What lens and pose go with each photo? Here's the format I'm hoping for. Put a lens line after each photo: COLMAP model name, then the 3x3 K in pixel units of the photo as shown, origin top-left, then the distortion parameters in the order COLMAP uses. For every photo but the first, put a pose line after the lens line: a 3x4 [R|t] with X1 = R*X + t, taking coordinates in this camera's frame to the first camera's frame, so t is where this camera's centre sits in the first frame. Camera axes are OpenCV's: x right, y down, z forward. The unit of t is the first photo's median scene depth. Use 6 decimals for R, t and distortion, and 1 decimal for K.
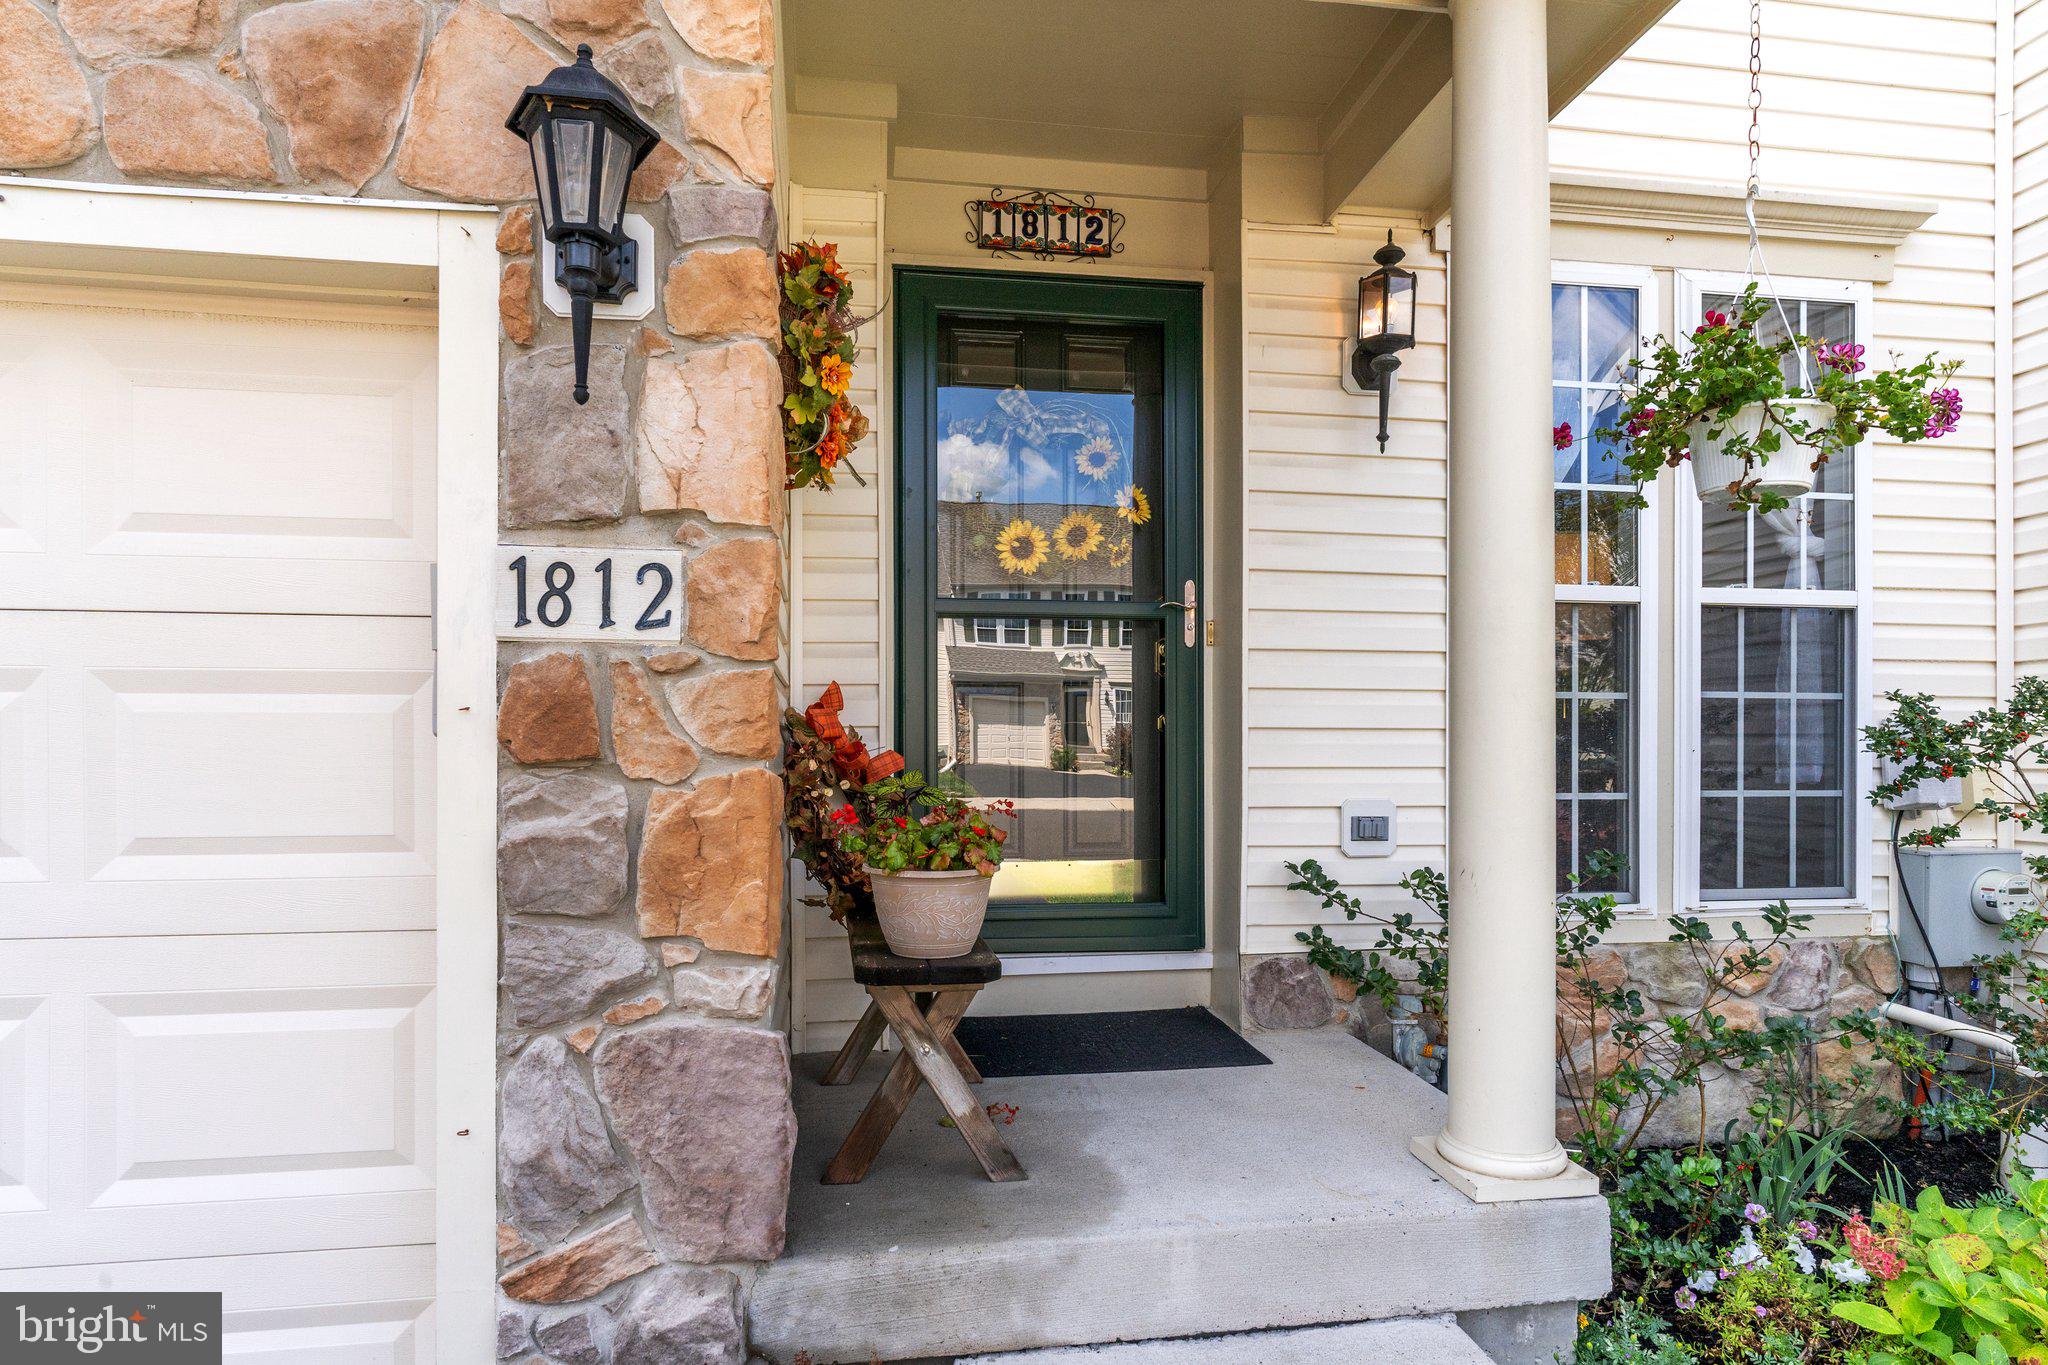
lens RADIAL K [[1171.9, 0, 1025.9], [0, 1171.9, 751.8], [0, 0, 1]] dist [-0.003010, 0.001199]
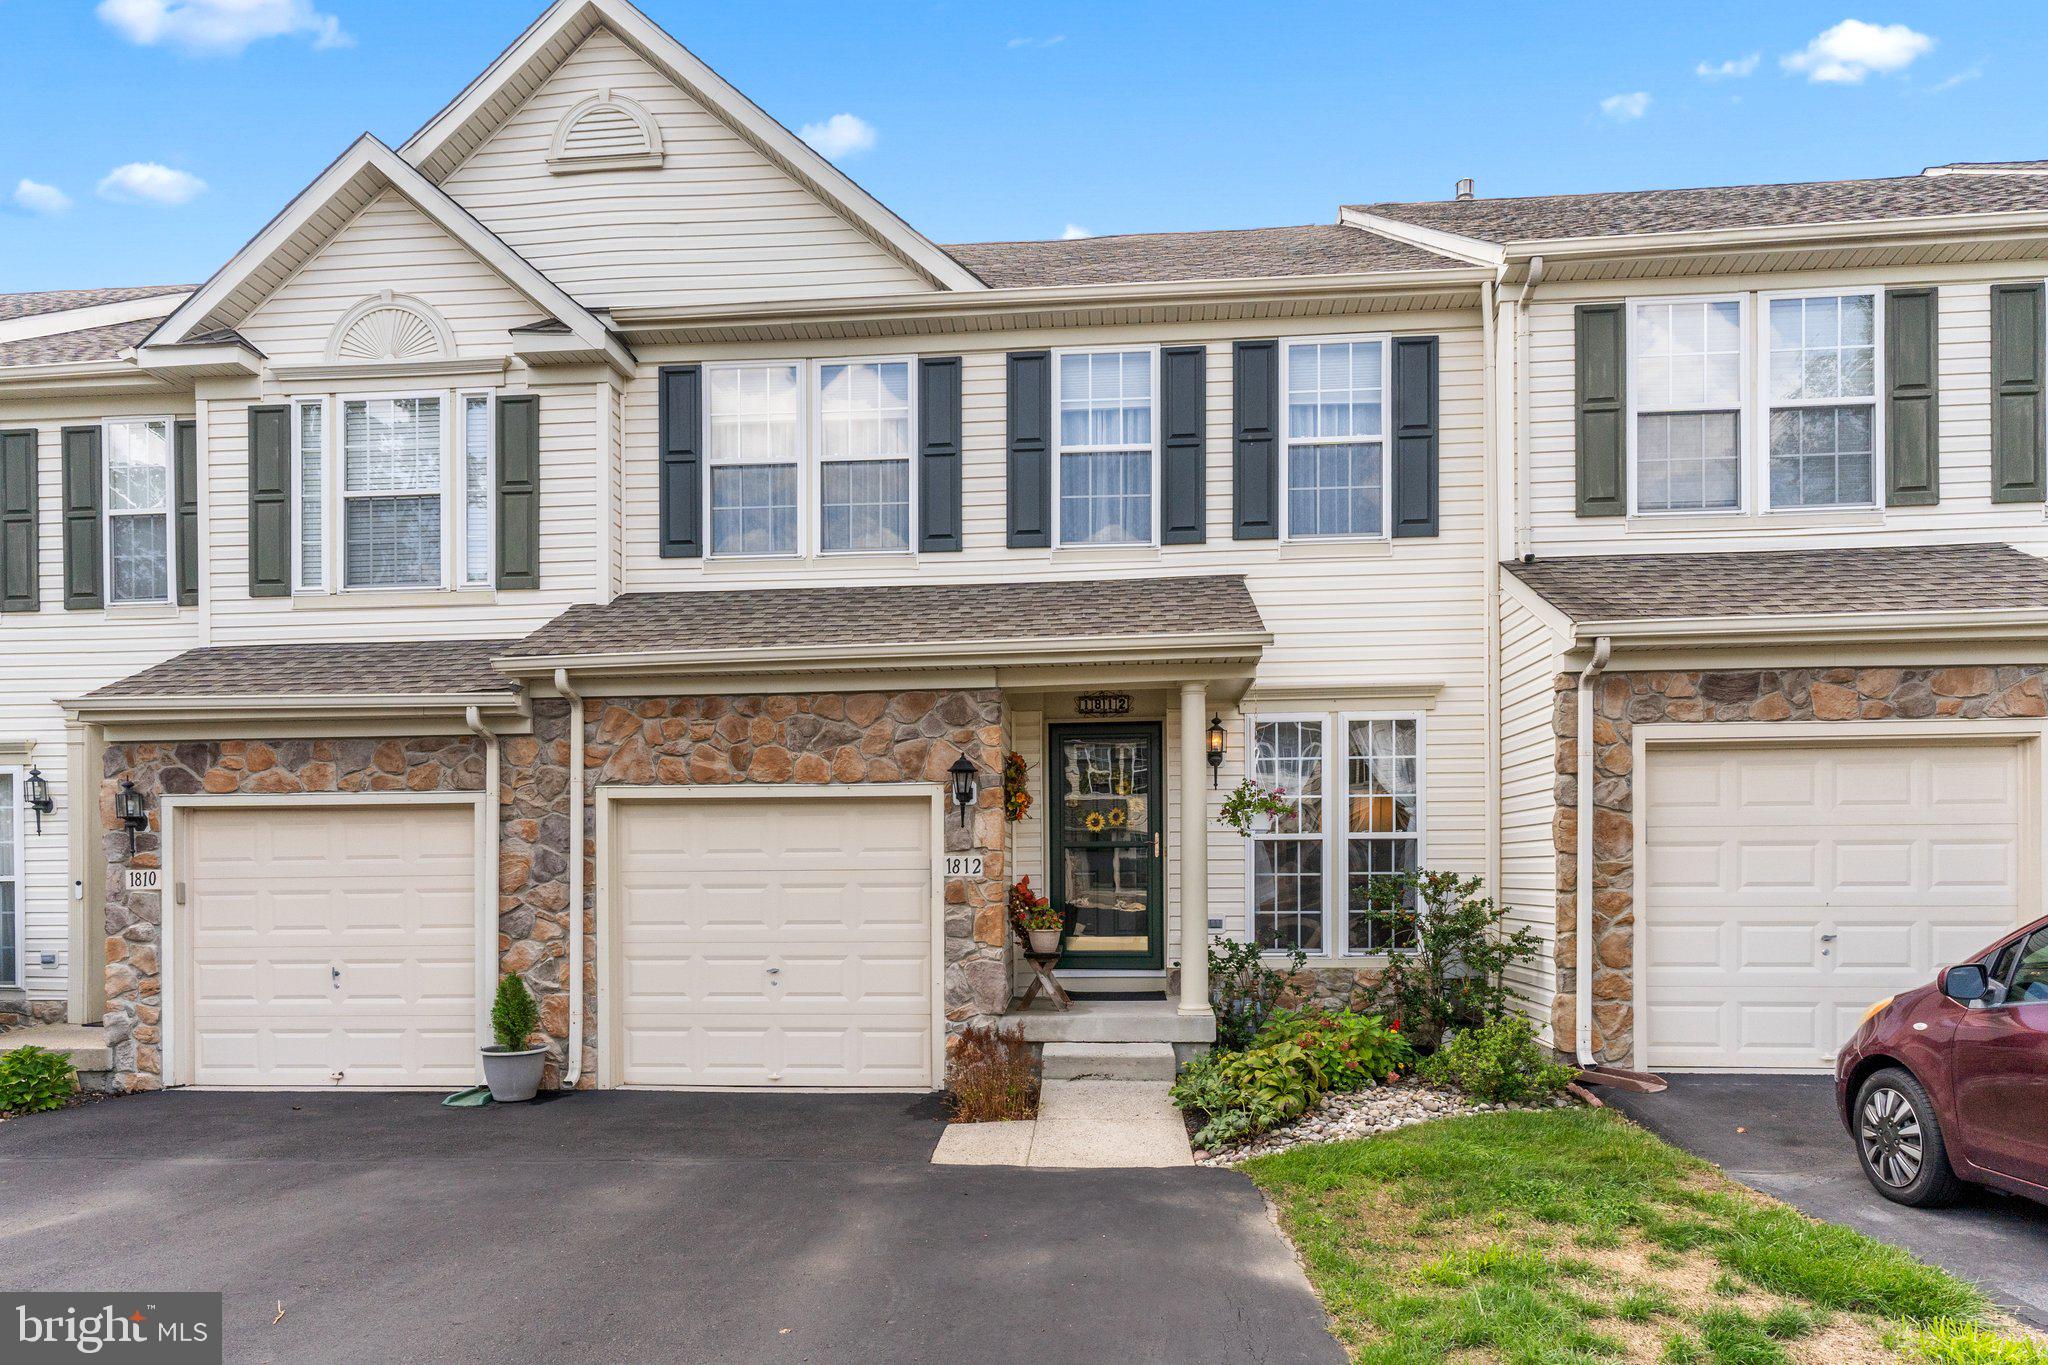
lens RADIAL K [[1194.5, 0, 1020.1], [0, 1194.5, 756.5], [0, 0, 1]] dist [0.002780, -0.000359]
pose [[0.974035, -0.029663, -0.224444, 0.891452], [0.007281, 0.994971, -0.099900, -0.091555], [0.226279, 0.095672, 0.969353, -3.464706]]
